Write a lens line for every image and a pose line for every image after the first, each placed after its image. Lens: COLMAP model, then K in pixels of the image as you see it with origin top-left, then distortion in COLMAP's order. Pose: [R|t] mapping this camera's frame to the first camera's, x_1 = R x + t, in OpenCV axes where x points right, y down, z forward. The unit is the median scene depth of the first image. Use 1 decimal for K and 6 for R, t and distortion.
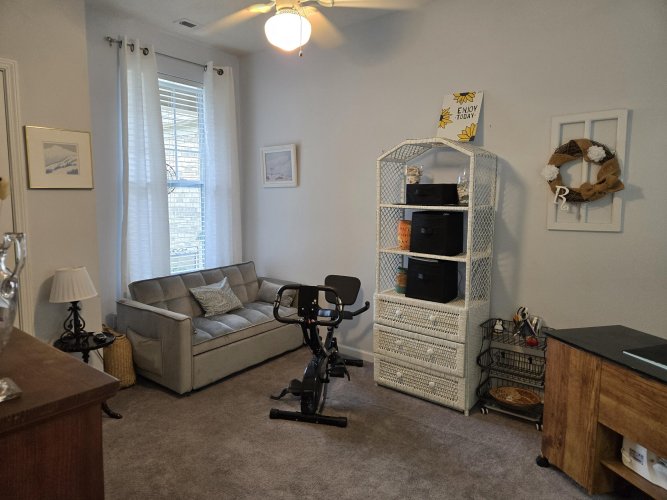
lens RADIAL K [[452.9, 0, 331.6], [0, 452.9, 247.8], [0, 0, 1]] dist [0.033211, -0.005654]
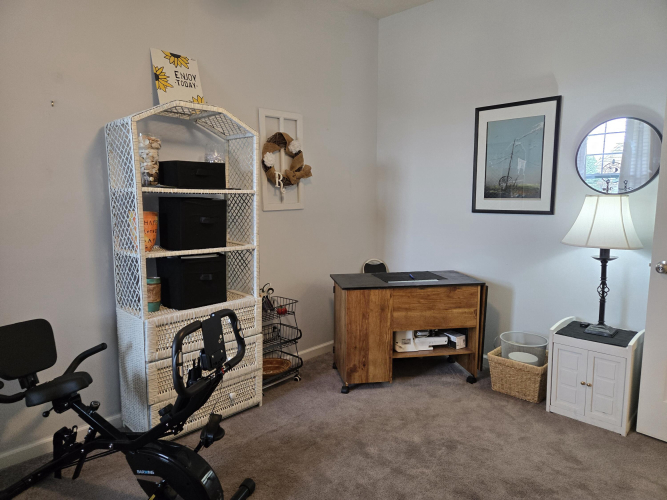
lens RADIAL K [[452.9, 0, 331.8], [0, 452.9, 250.1], [0, 0, 1]] dist [0.033211, -0.005654]
pose [[0.081843, -0.133714, 0.987635, -0.649229], [0.112384, 0.985877, 0.124163, -0.066845], [-0.990289, 0.100832, 0.095714, 0.777334]]
